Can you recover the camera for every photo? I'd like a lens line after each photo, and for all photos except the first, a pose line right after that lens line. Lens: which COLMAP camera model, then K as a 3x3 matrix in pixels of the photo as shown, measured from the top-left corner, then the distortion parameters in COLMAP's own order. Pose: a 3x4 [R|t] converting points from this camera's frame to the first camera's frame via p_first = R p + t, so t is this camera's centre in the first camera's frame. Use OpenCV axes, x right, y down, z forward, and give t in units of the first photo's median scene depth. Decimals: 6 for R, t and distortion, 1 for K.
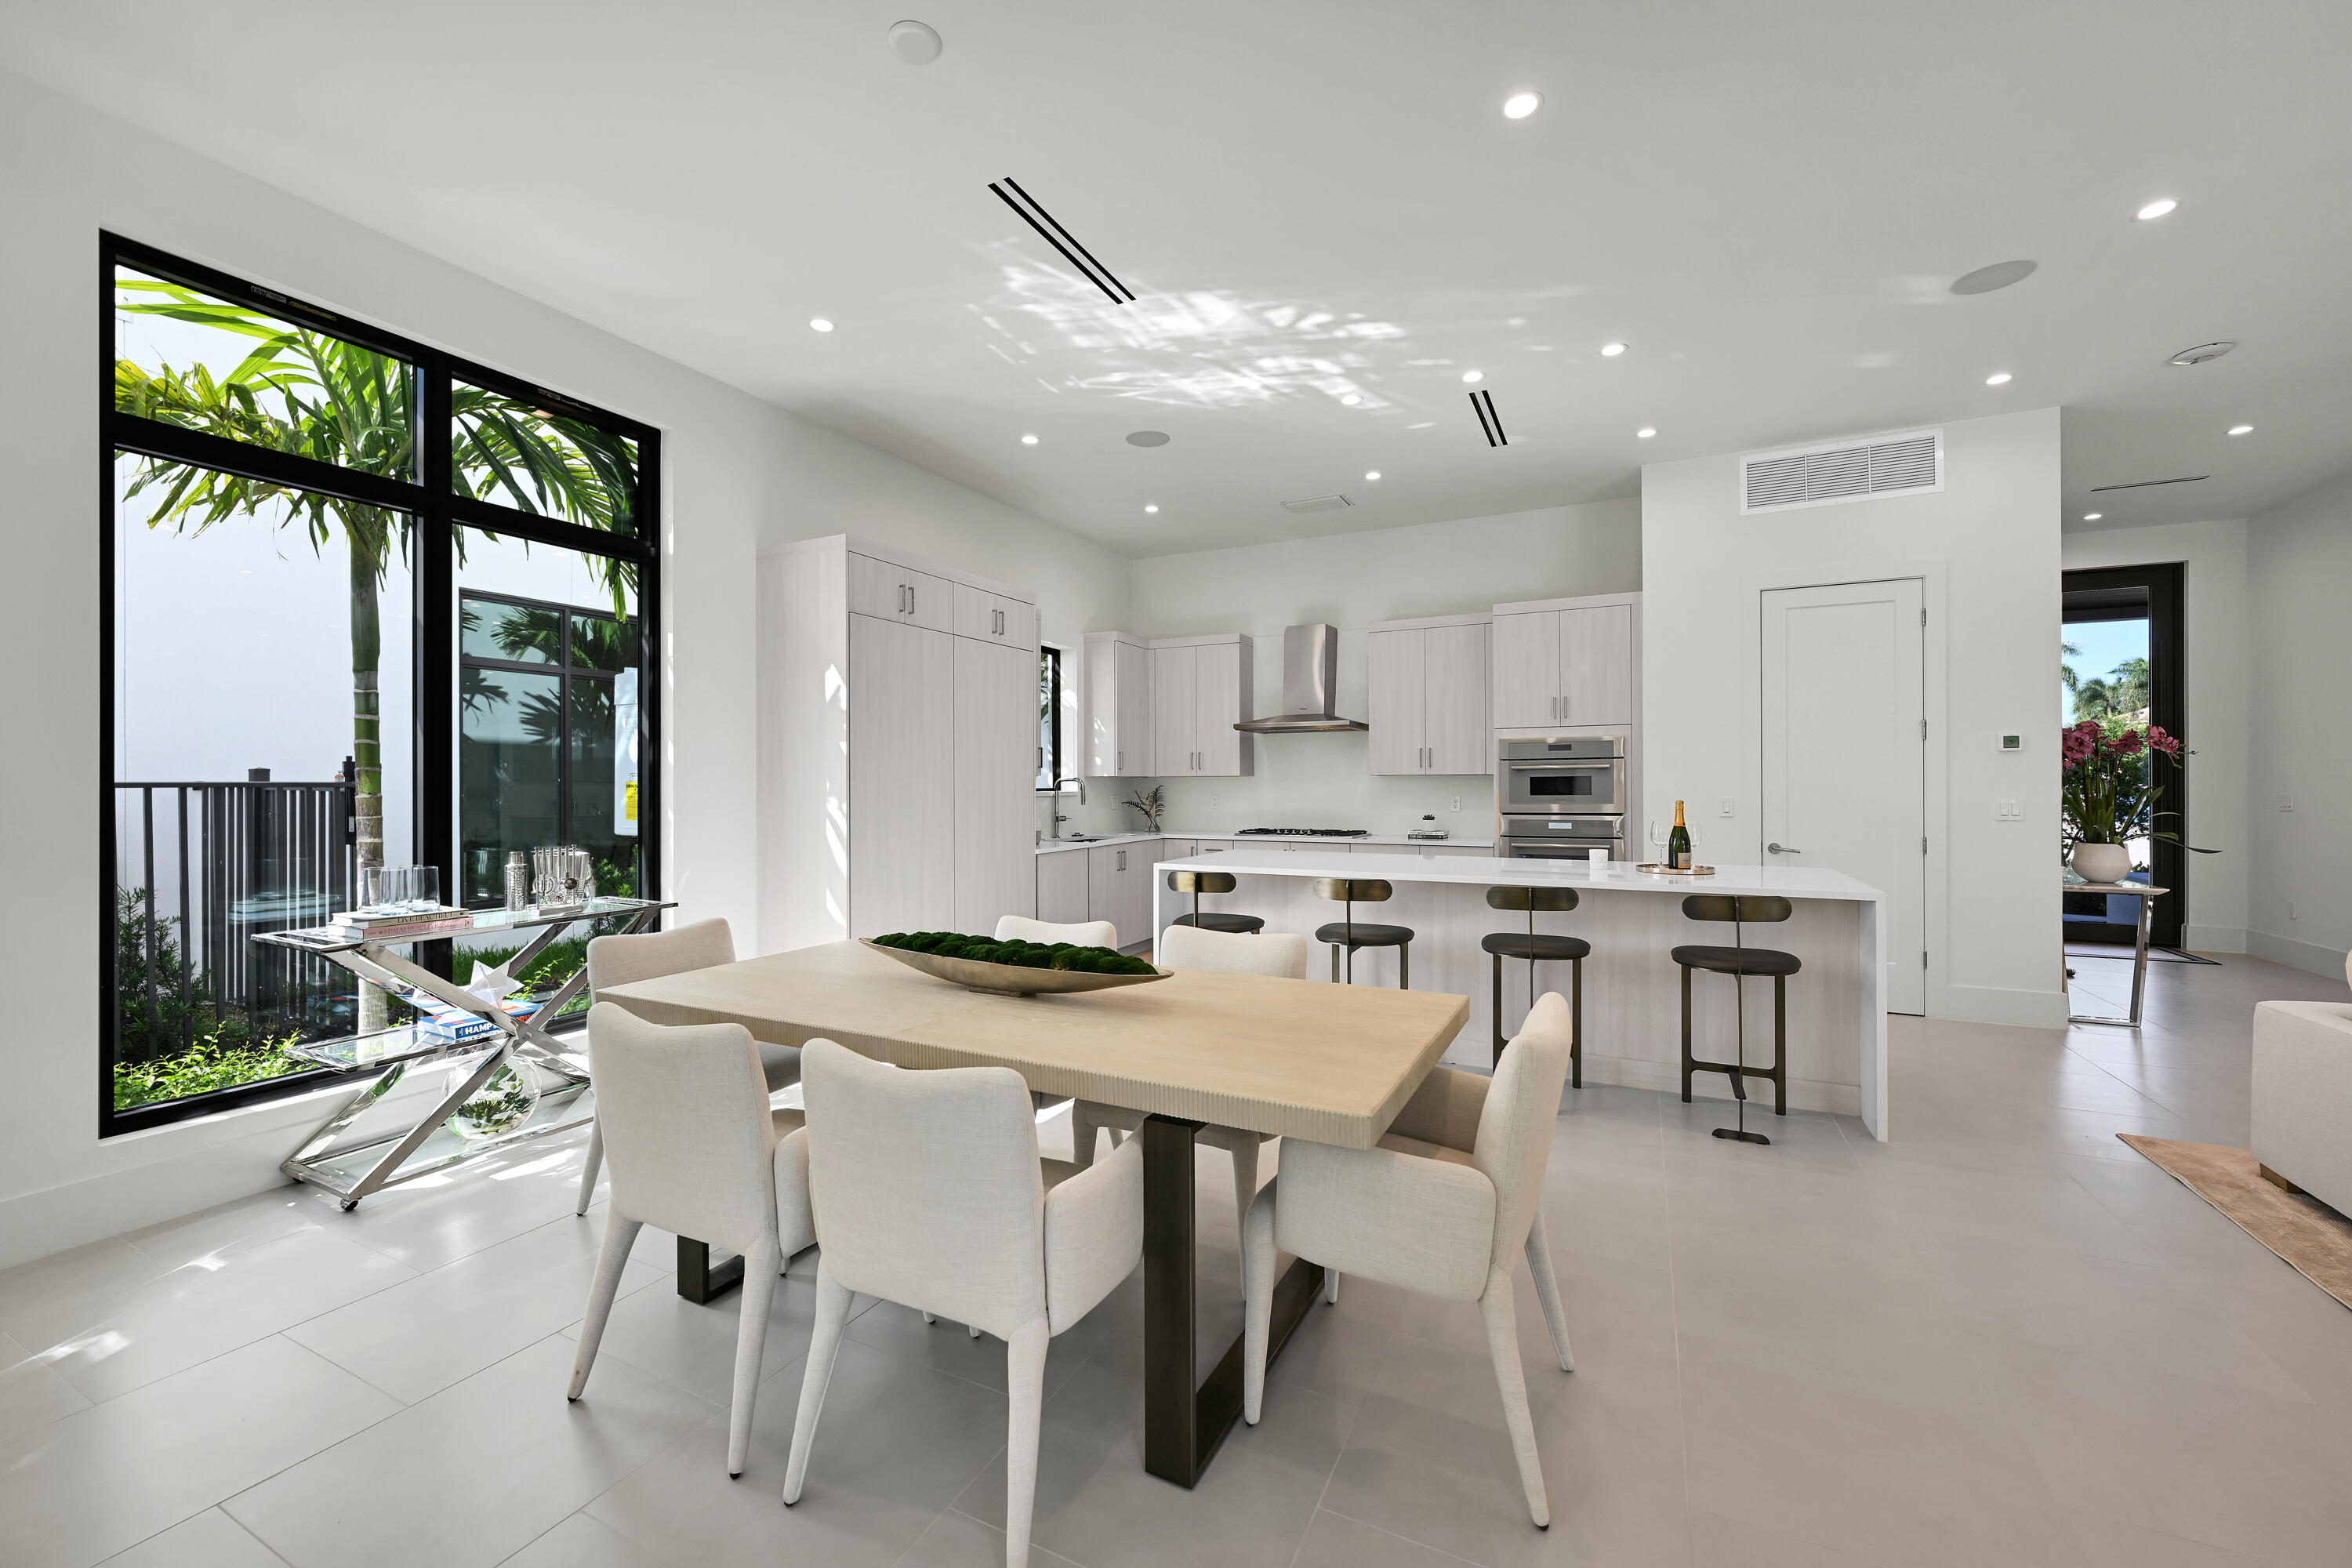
lens RADIAL K [[928.0, 0, 1170.2], [0, 928.0, 782.9], [0, 0, 1]] dist [-0.000171, -0.000855]
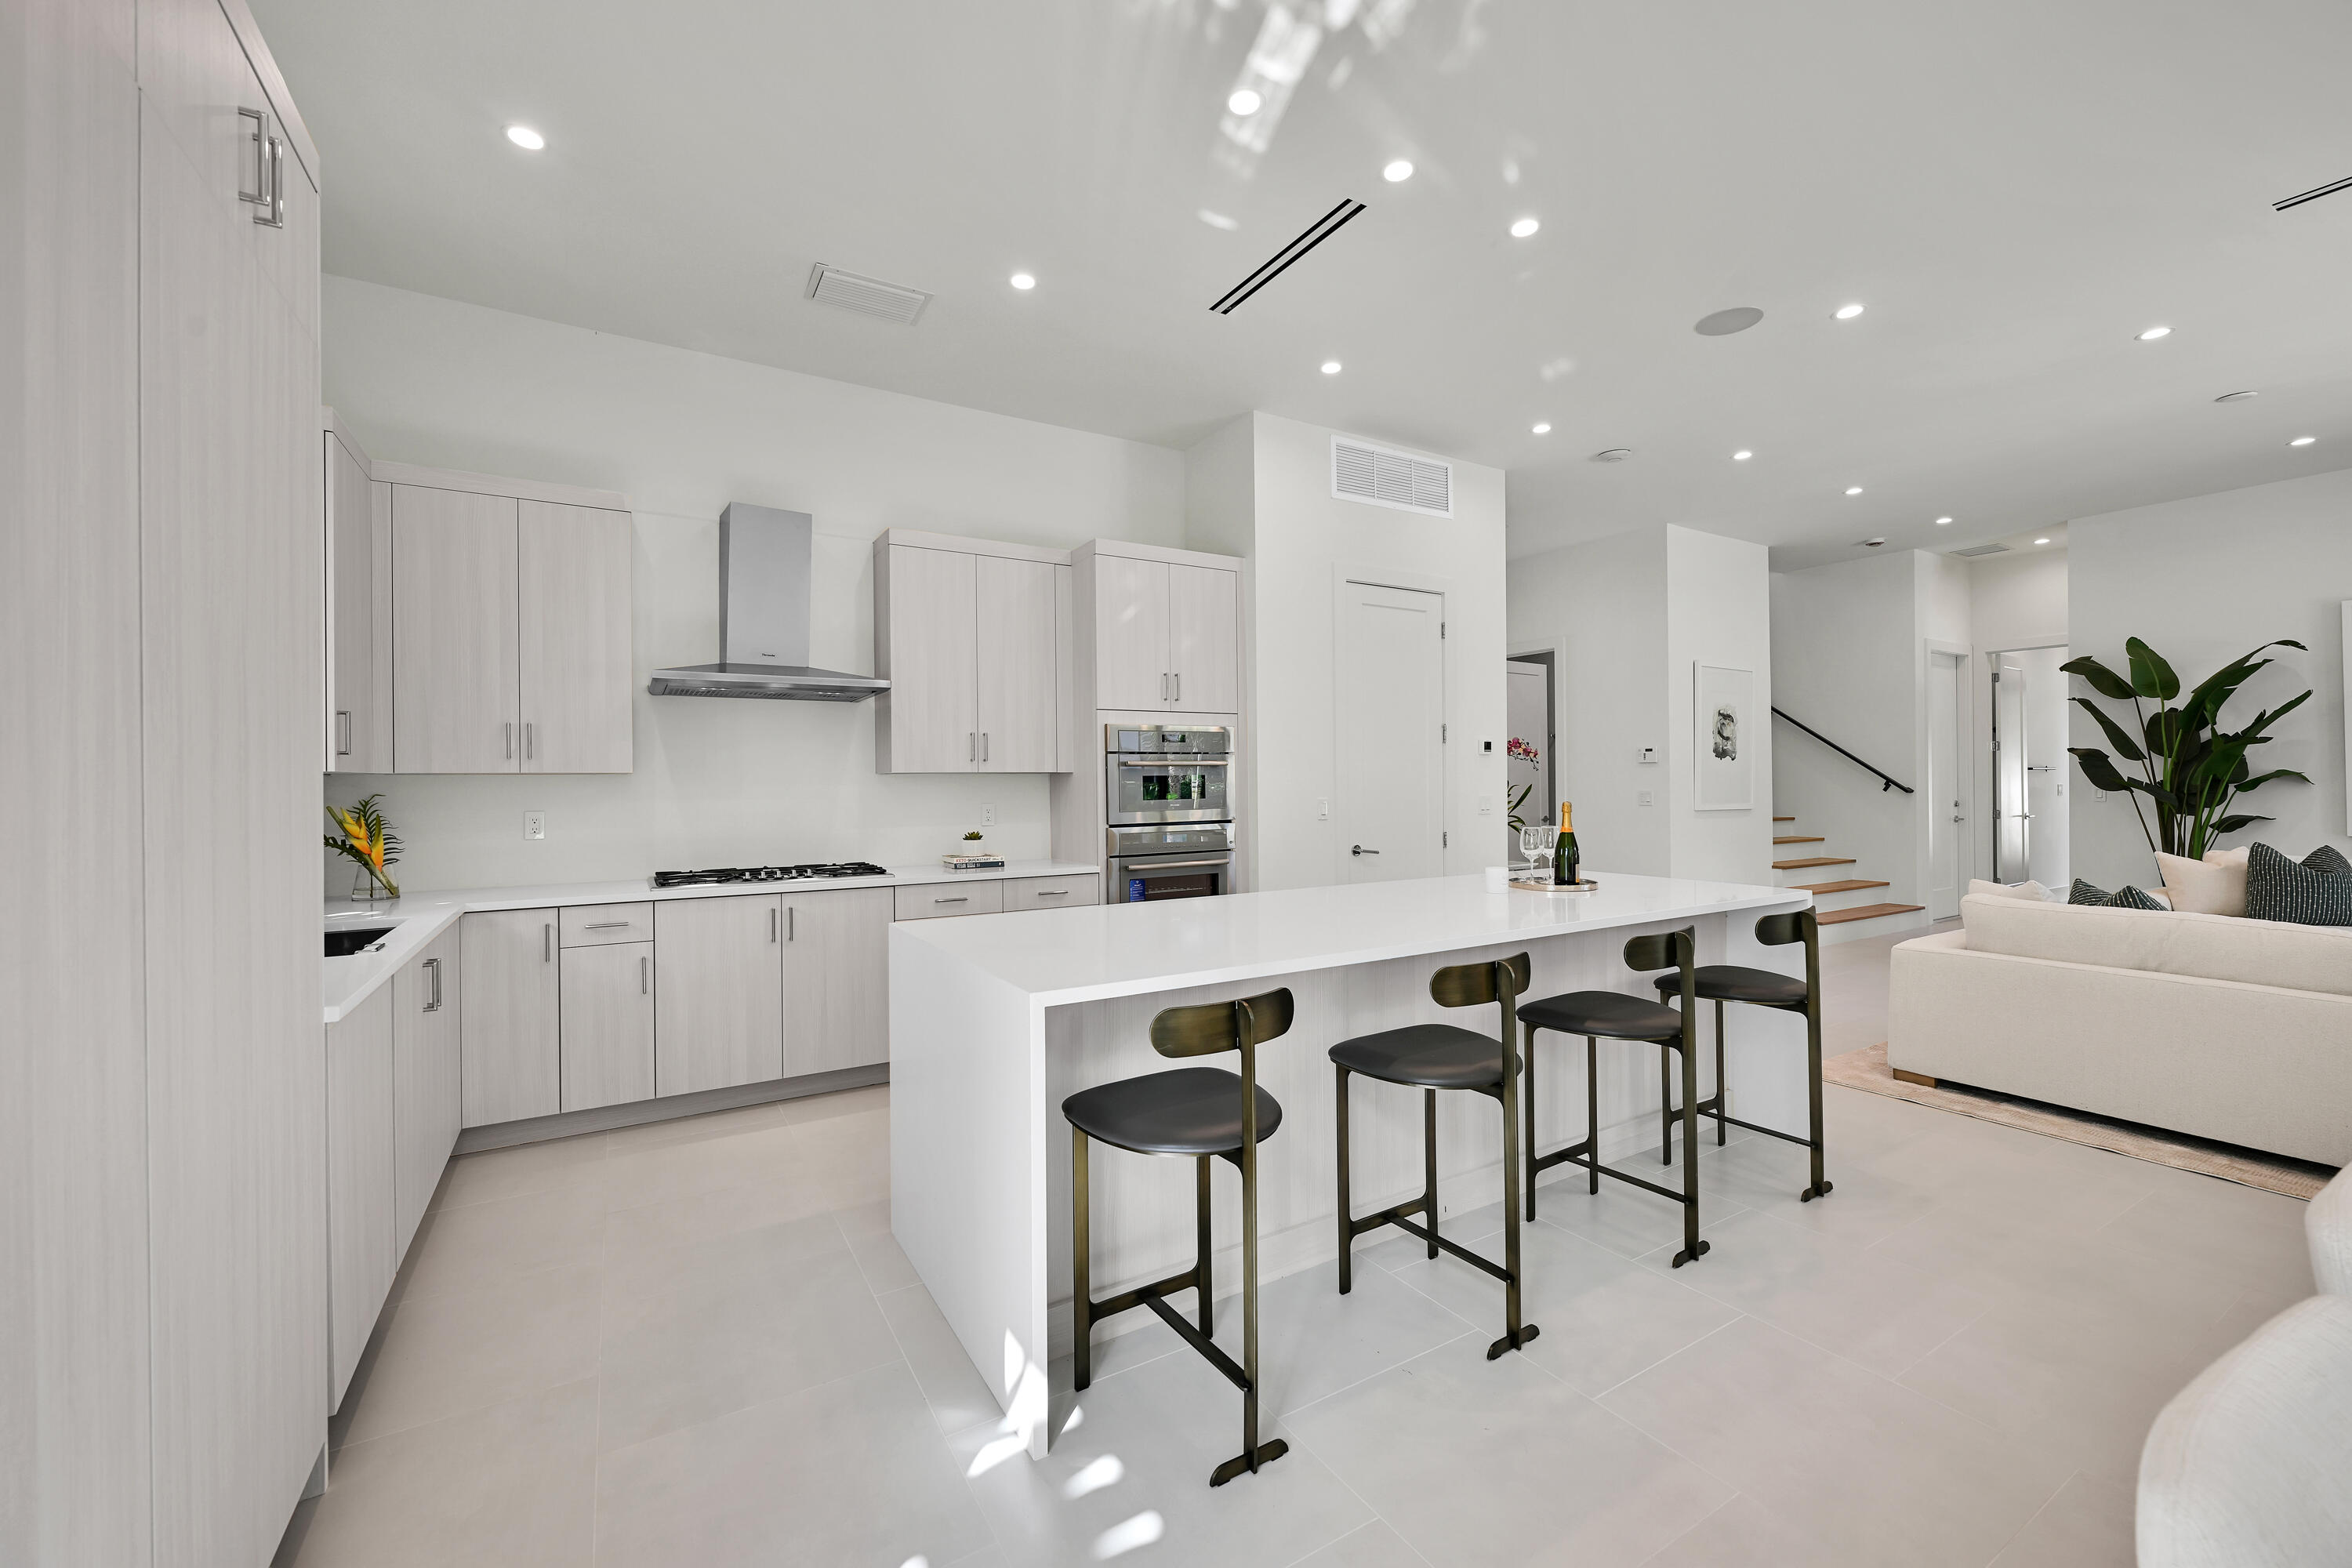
lens RADIAL K [[928.0, 0, 1165.8], [0, 928.0, 776.0], [0, 0, 1]] dist [-0.000171, -0.000855]
pose [[0.541466, 0.003268, 0.840716, -0.265326], [0.006682, 0.999944, -0.008191, -0.000108], [-0.840696, 0.010053, 0.541414, 0.637415]]
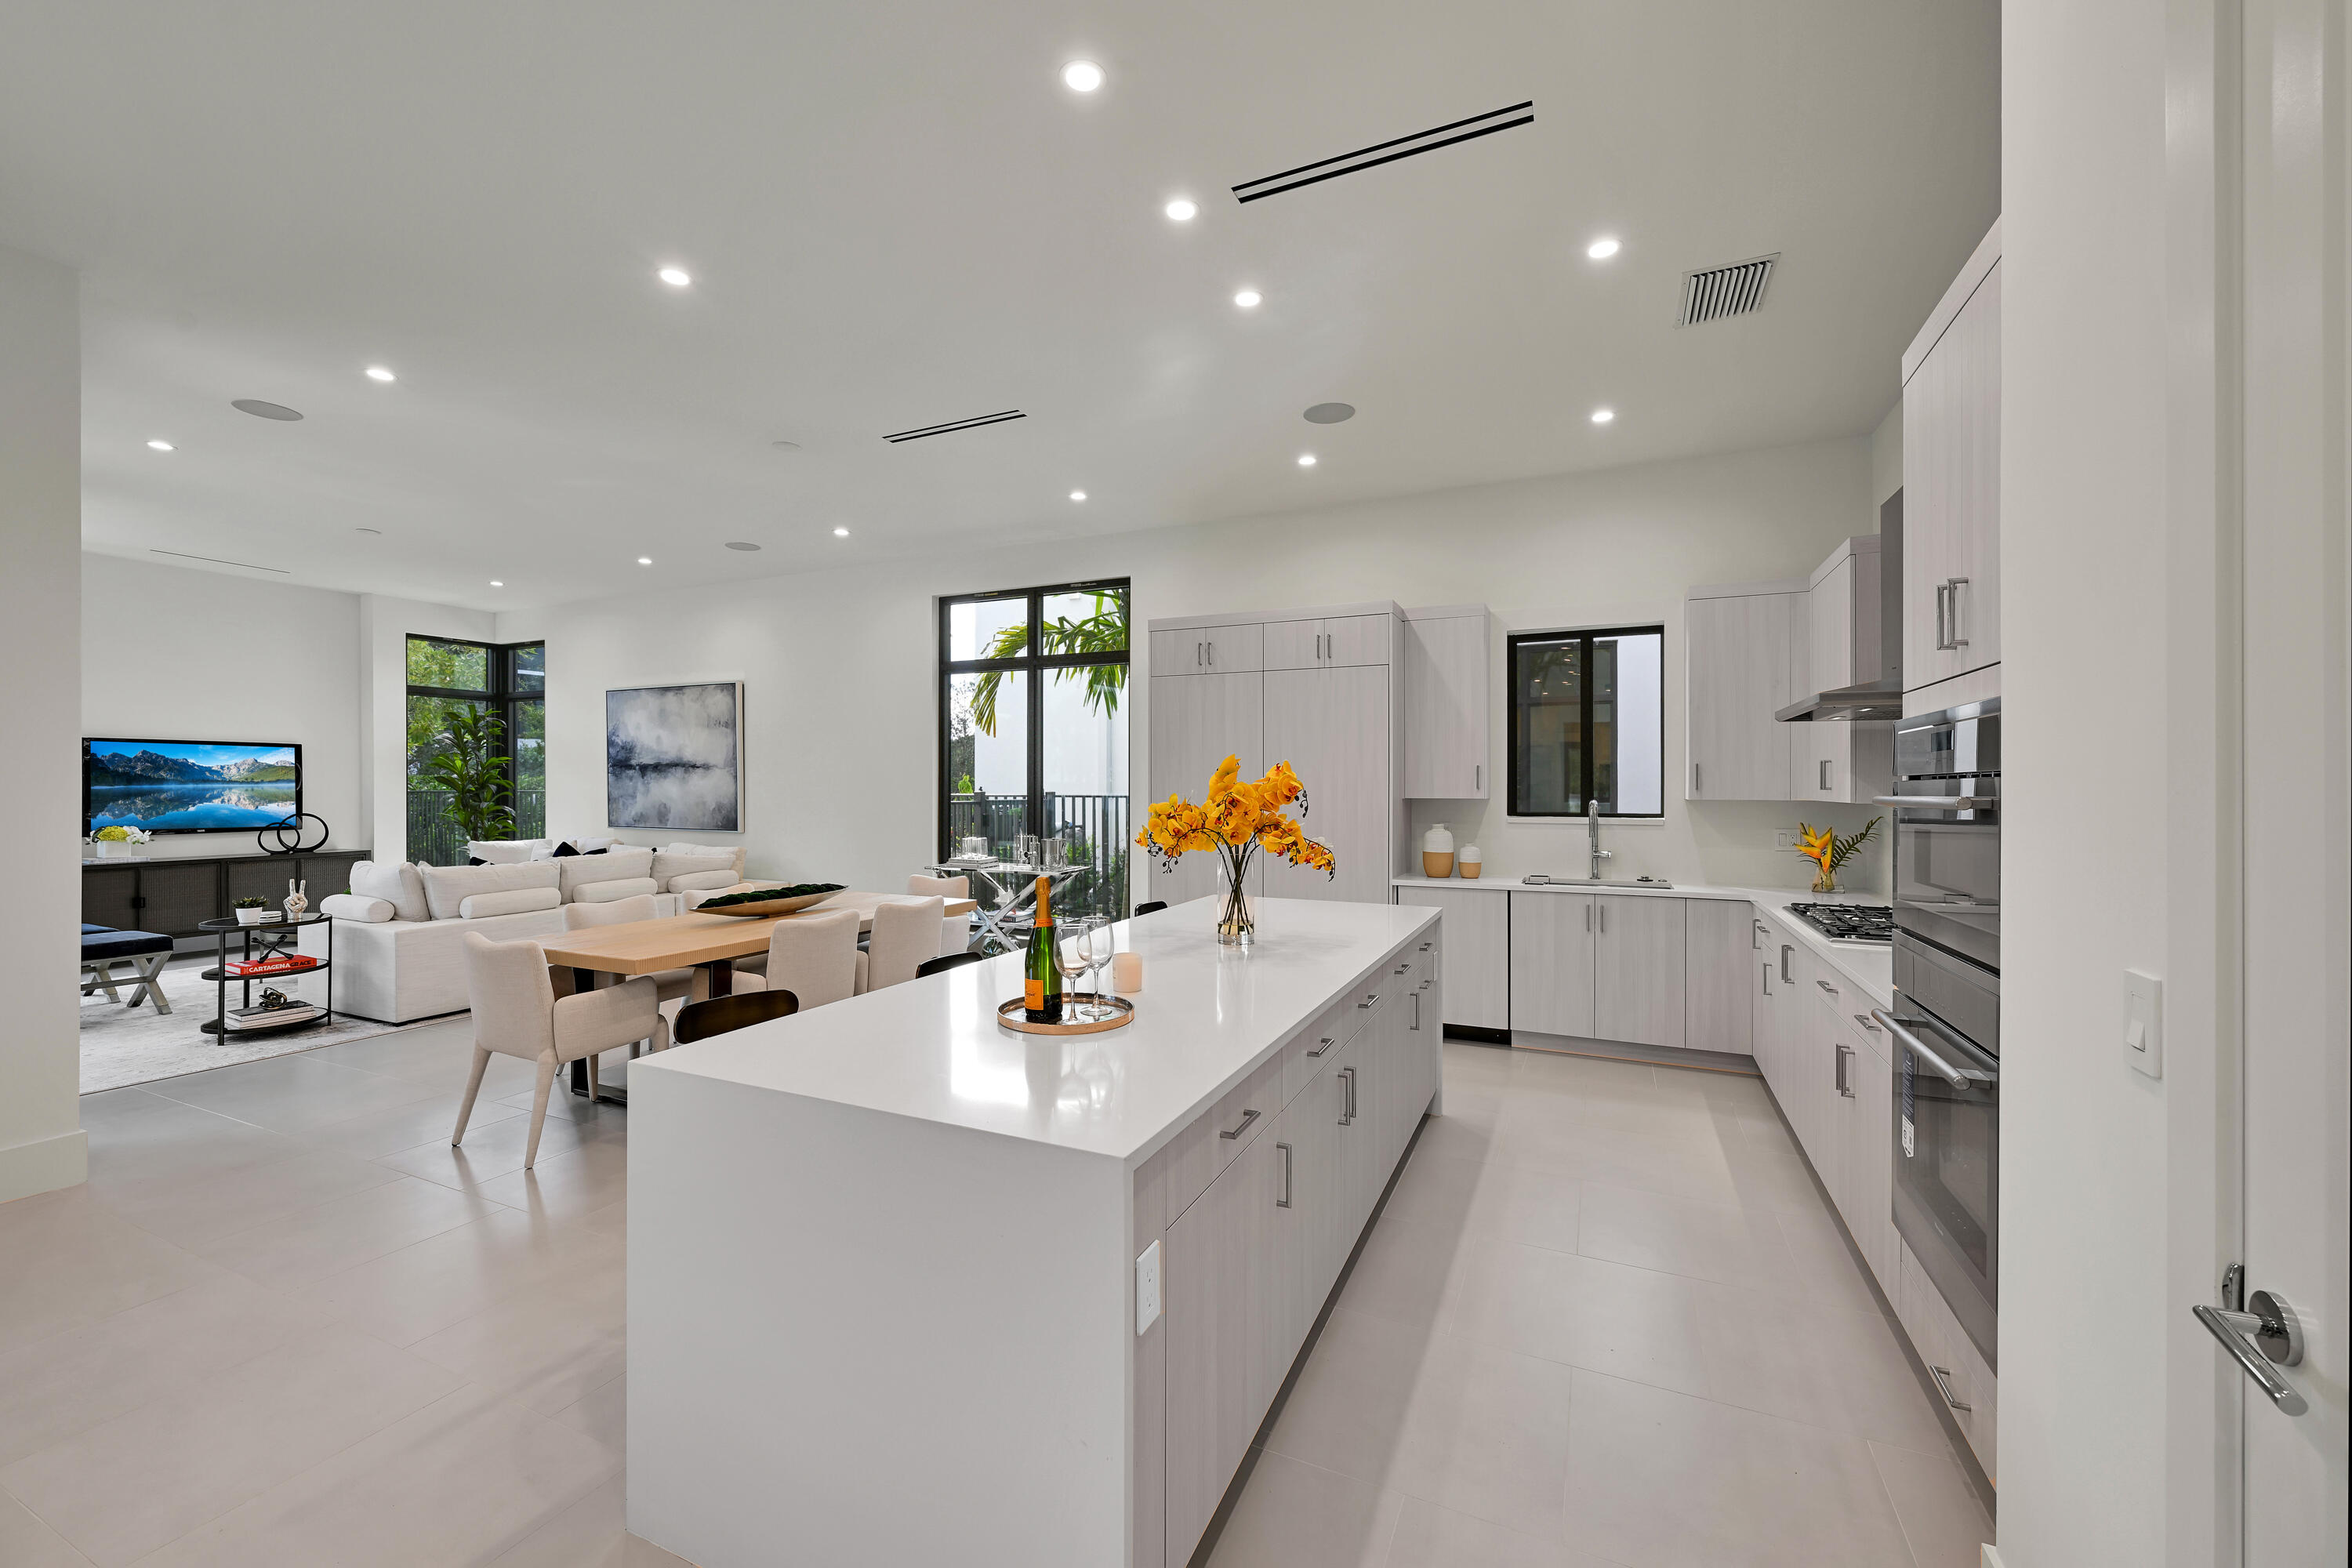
lens RADIAL K [[928.0, 0, 1172.0], [0, 928.0, 780.2], [0, 0, 1]] dist [-0.000171, -0.000855]
pose [[0.033934, -0.001509, -0.999423, 0.800747], [-0.002166, 0.999996, -0.001584, -0.026145], [0.999422, 0.002219, 0.033931, 0.791586]]
